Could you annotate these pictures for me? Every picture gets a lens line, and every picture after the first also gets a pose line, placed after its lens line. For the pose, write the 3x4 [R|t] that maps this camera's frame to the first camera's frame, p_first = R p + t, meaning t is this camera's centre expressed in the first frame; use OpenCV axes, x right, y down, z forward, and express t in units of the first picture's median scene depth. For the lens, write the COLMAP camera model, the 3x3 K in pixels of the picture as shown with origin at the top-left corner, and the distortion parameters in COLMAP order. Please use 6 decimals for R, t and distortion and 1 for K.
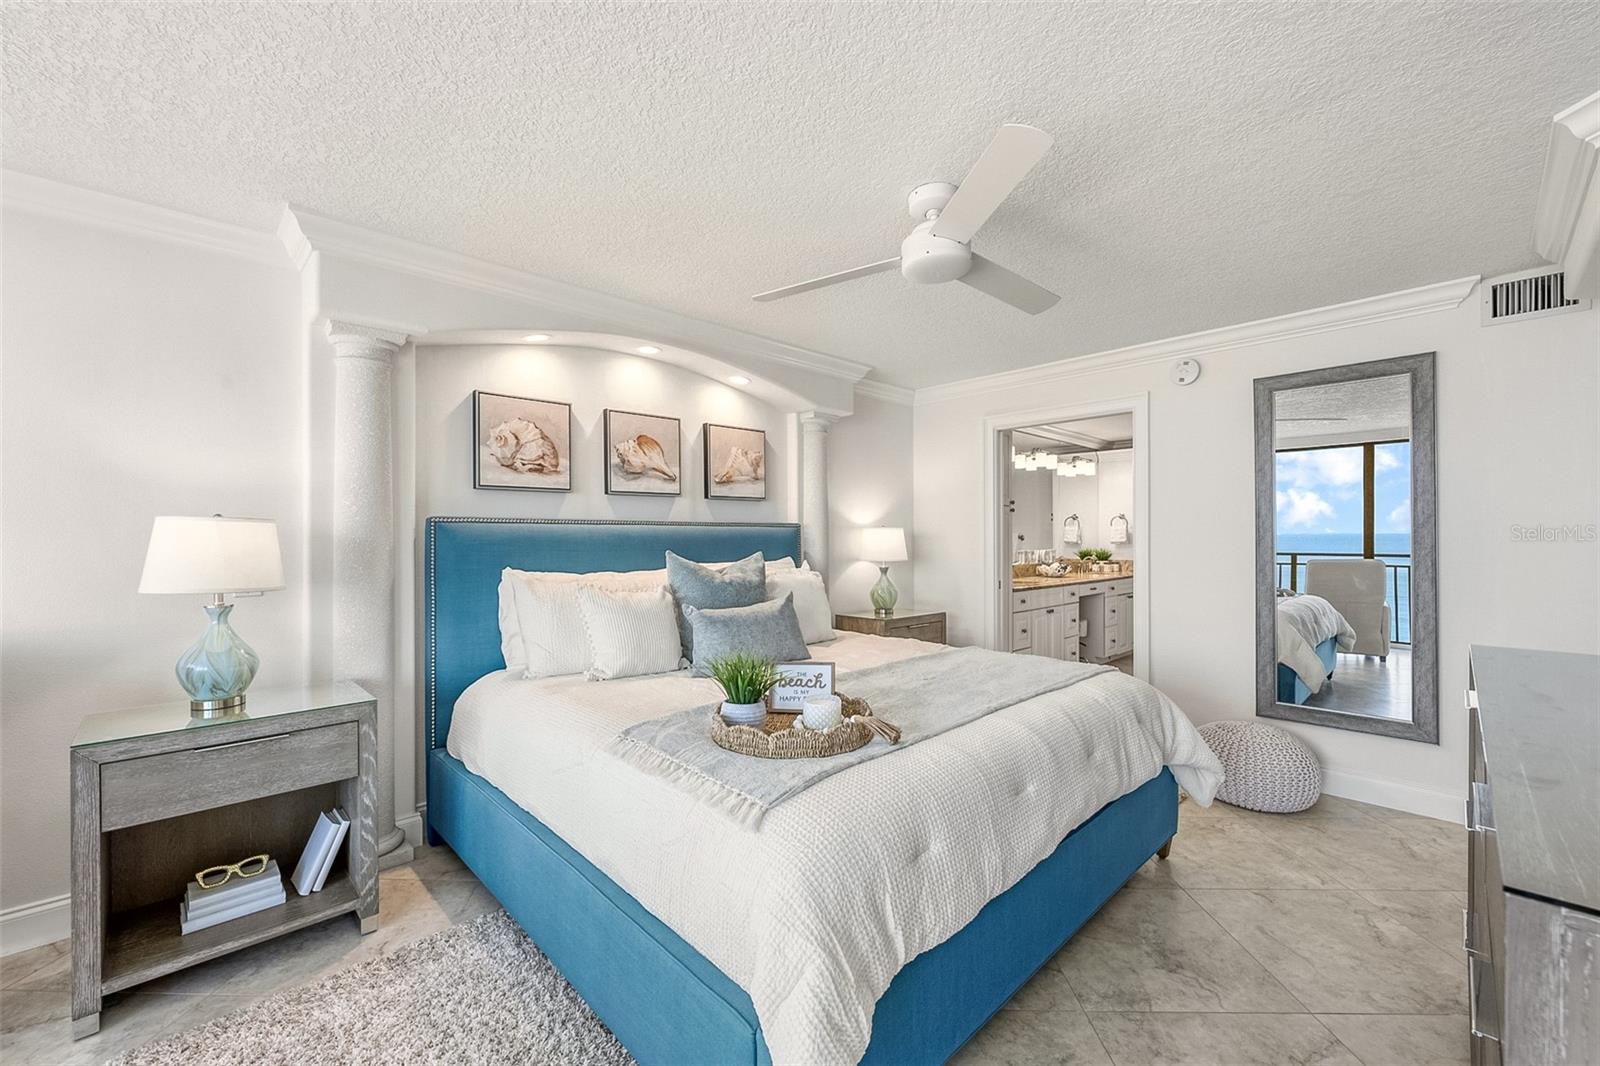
lens RADIAL K [[640.5, 0, 799.0], [0, 640.5, 537.7], [0, 0, 1]] dist [-0.002194, 0.000012]
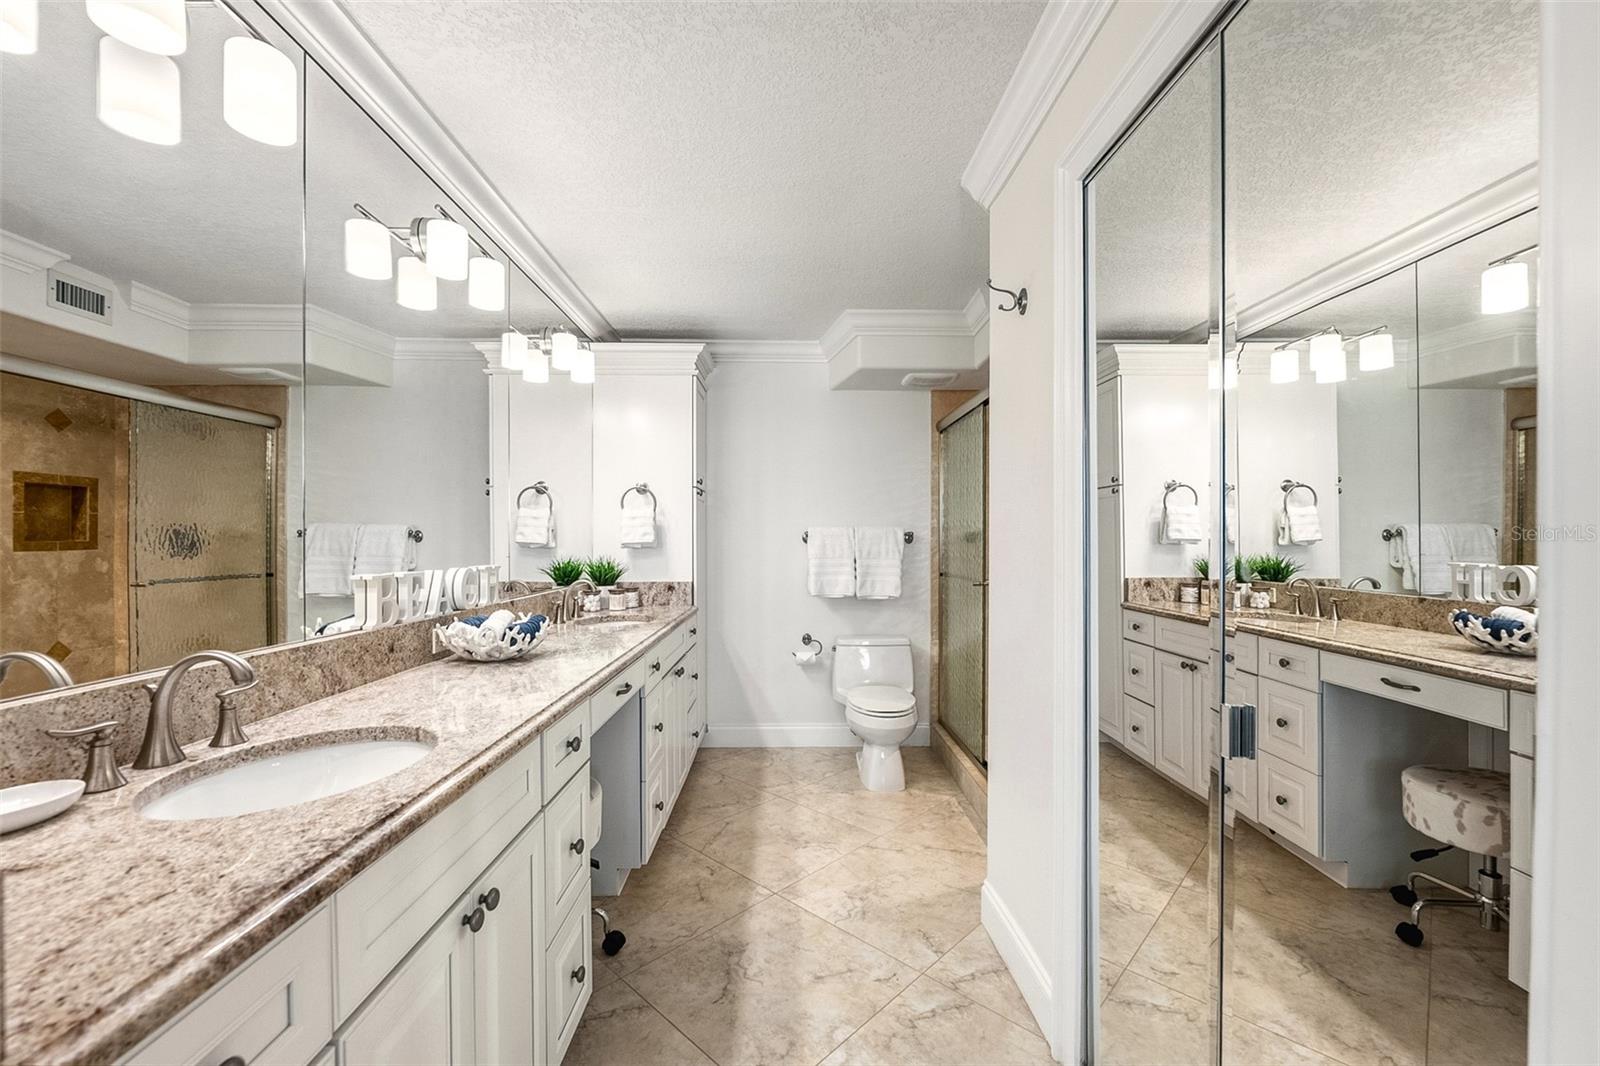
lens RADIAL K [[640.5, 0, 799.0], [0, 640.5, 537.7], [0, 0, 1]] dist [-0.002194, 0.000012]
pose [[0.672895, 0.006870, 0.739706, 0.237873], [-0.002625, 0.999973, -0.006898, 0.005402], [-0.739733, 0.002700, 0.672895, 0.605945]]
